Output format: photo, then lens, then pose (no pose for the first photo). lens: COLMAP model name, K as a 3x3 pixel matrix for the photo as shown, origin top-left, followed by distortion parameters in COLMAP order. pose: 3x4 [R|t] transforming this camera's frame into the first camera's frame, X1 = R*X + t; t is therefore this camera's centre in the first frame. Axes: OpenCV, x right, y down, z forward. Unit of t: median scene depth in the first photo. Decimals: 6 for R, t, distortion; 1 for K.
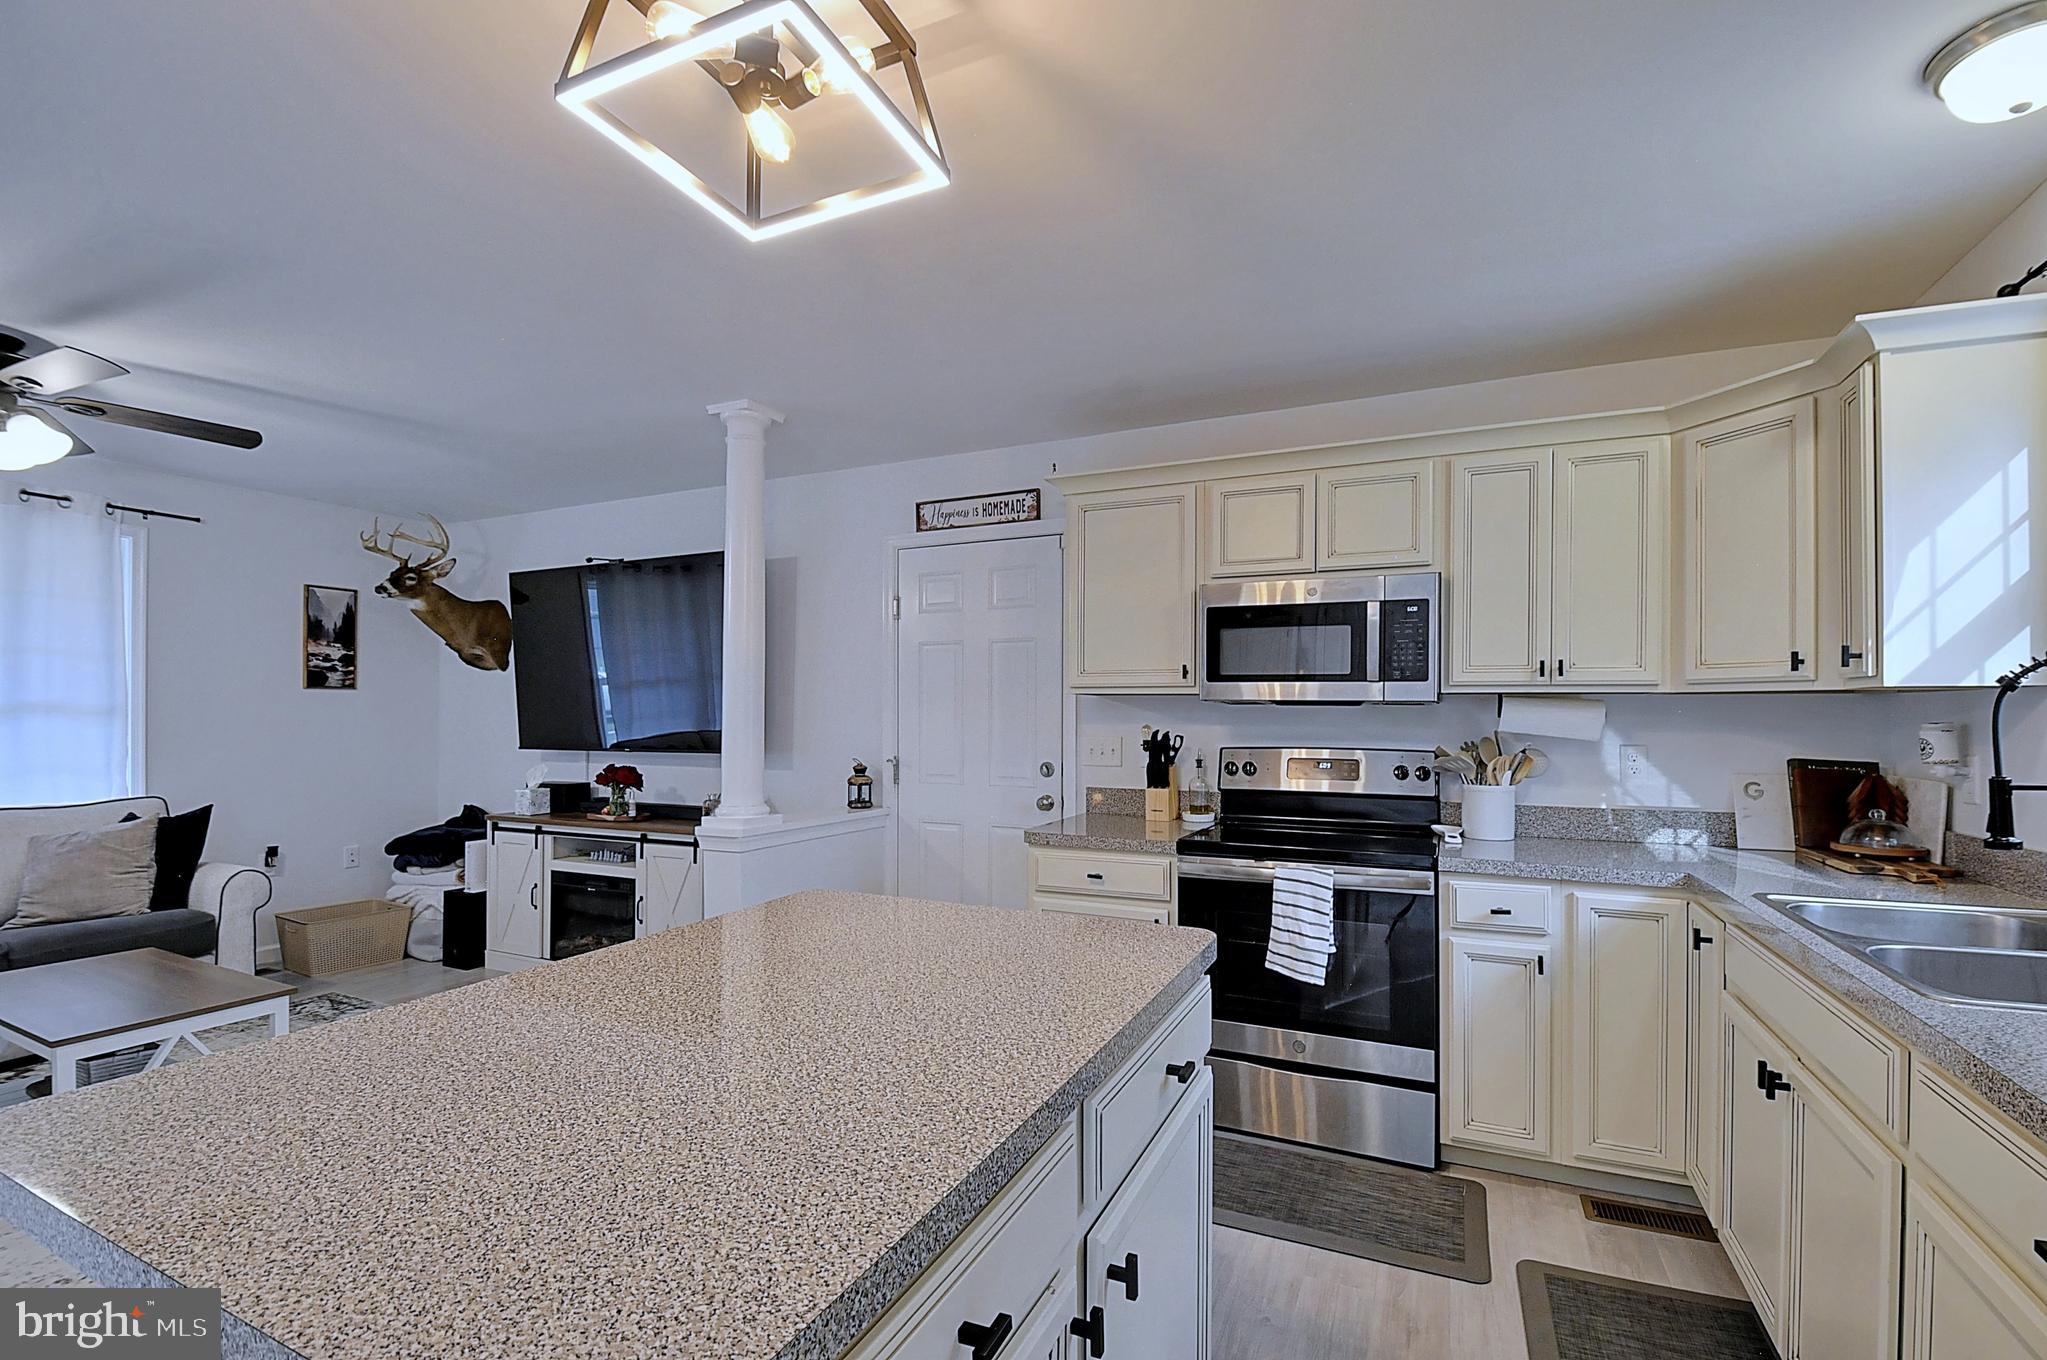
lens RADIAL K [[886.8, 0, 1044.2], [0, 886.8, 711.7], [0, 0, 1]] dist [0.014589, -0.022879]
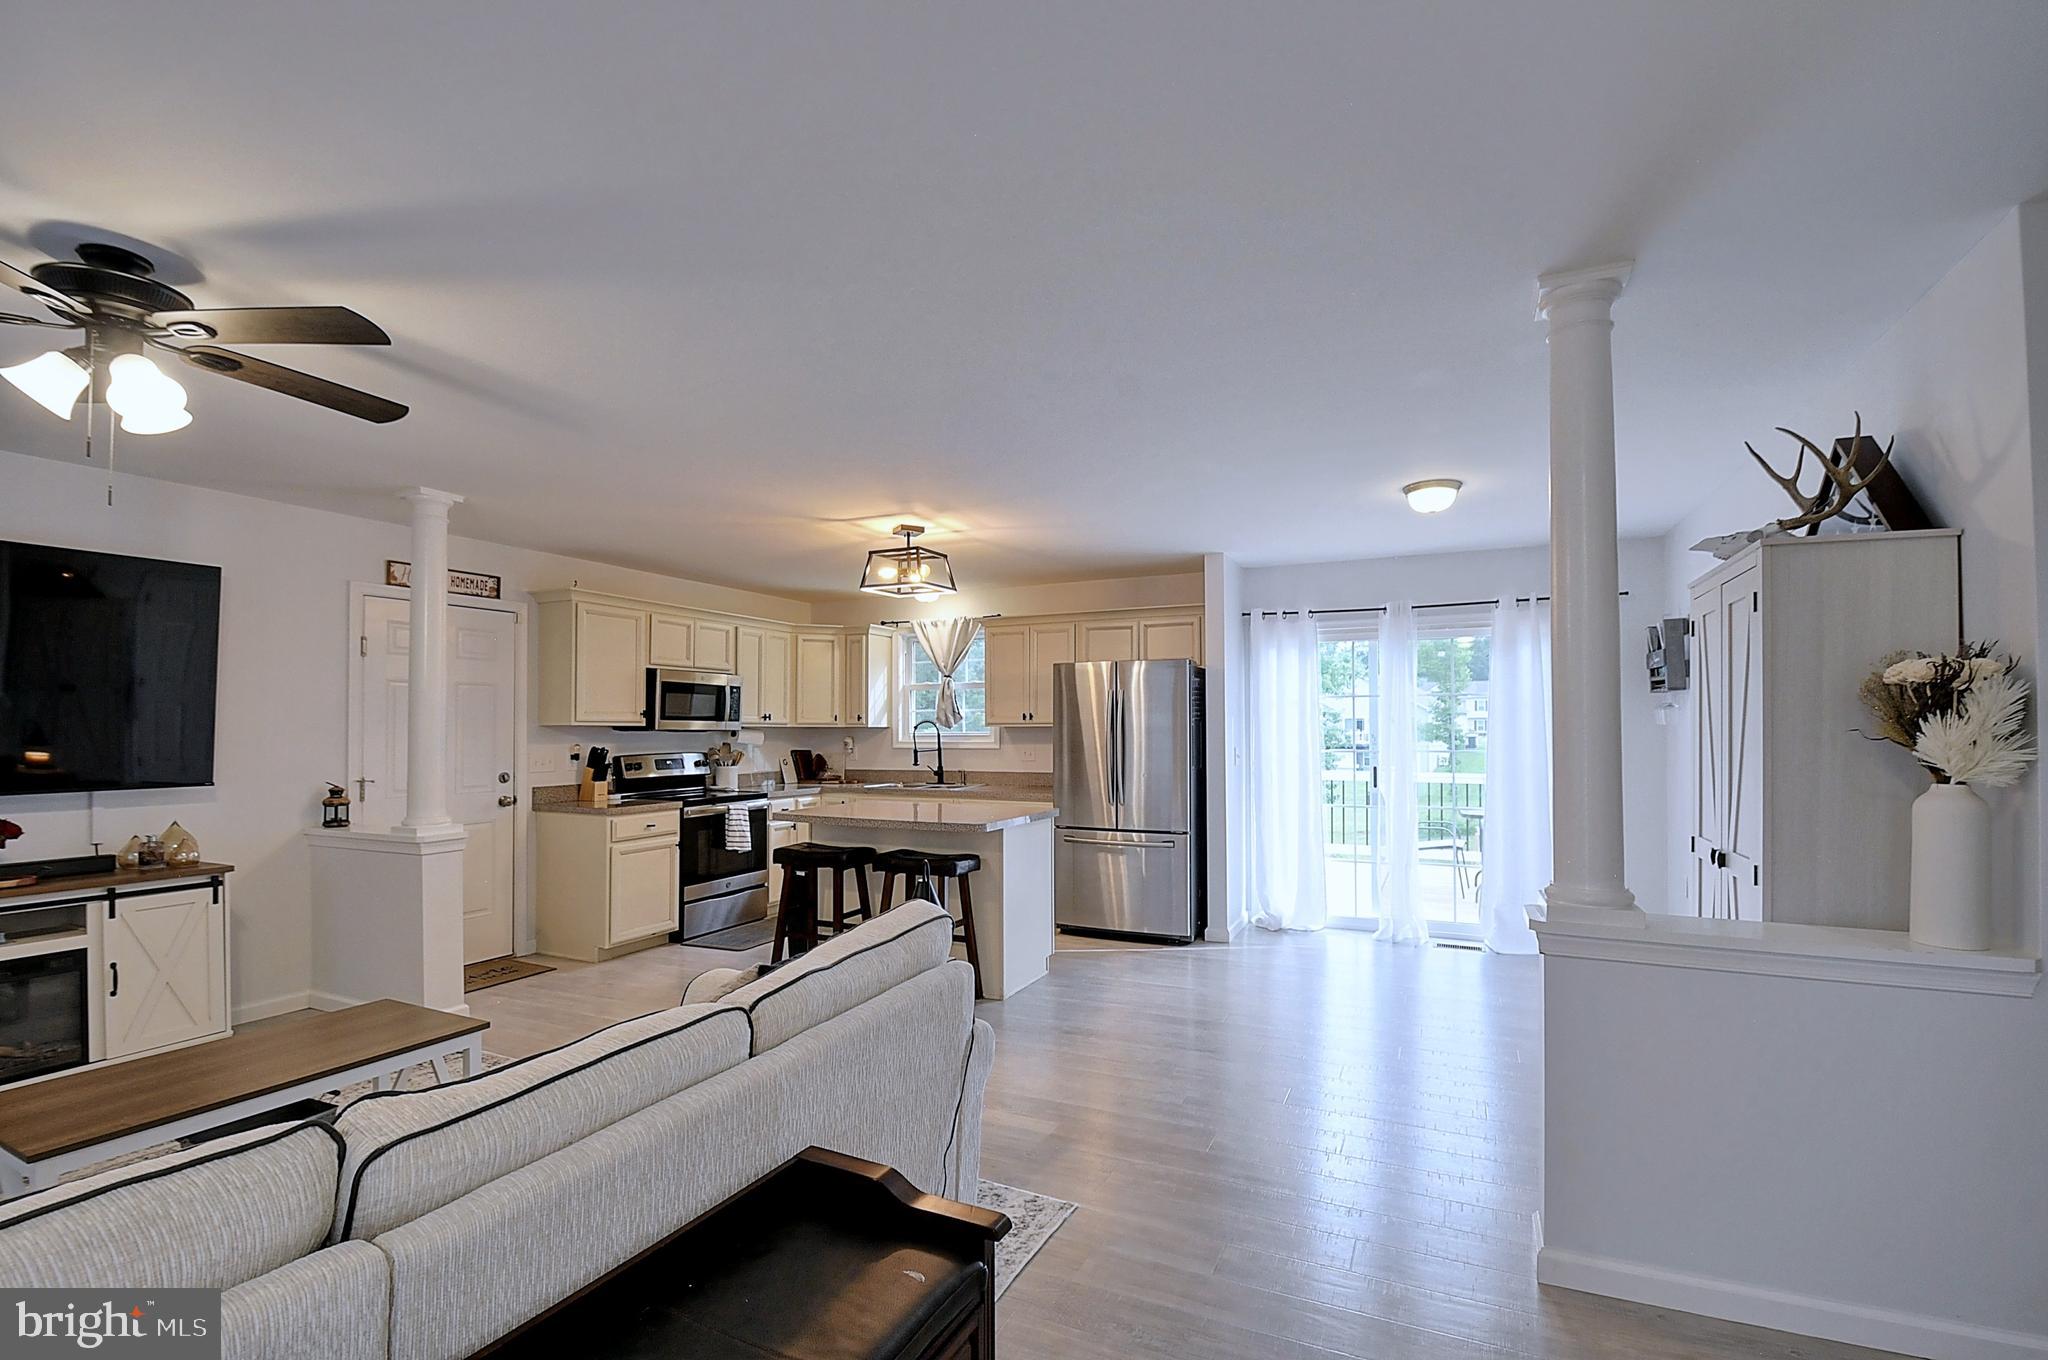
lens RADIAL K [[887.2, 0, 1044.7], [0, 887.2, 711.7], [0, 0, 1]] dist [0.014589, -0.022879]
pose [[0.011554, 0.015245, 0.999817, -1.399016], [-0.001270, 0.999883, -0.015231, -0.019107], [-0.999932, -0.001094, 0.011572, 0.126122]]
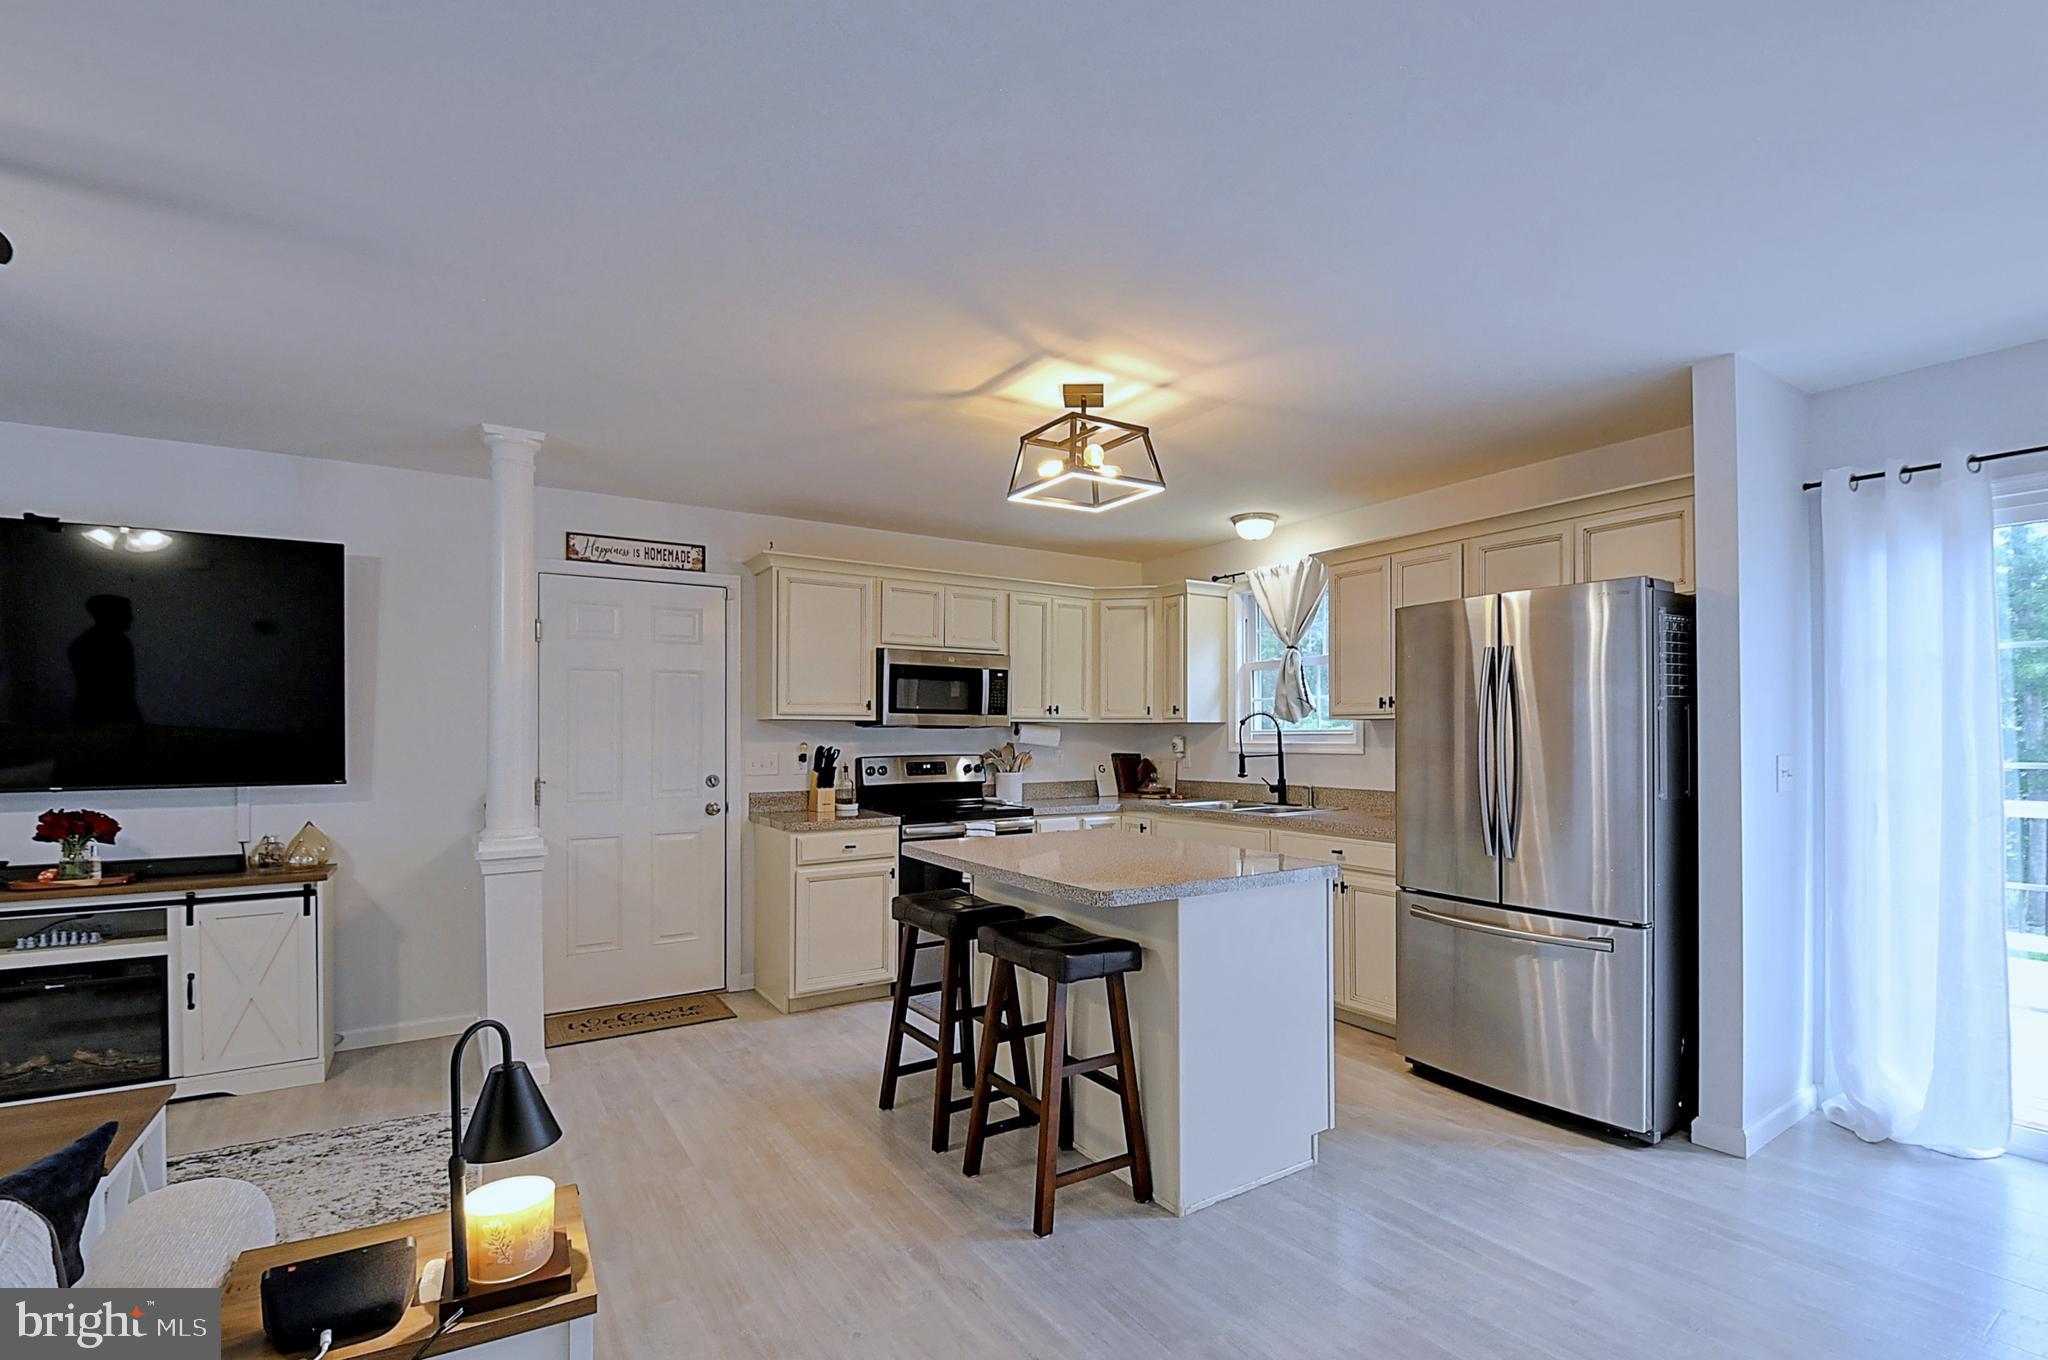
lens RADIAL K [[942.9, 0, 1102.4], [0, 942.9, 722.8], [0, 0, 1]] dist [0.007606, -0.015697]
pose [[0.508947, 0.005316, 0.860782, -0.828692], [0.001543, 0.999974, -0.007088, -0.003756], [-0.860797, 0.004936, 0.508925, -0.105799]]
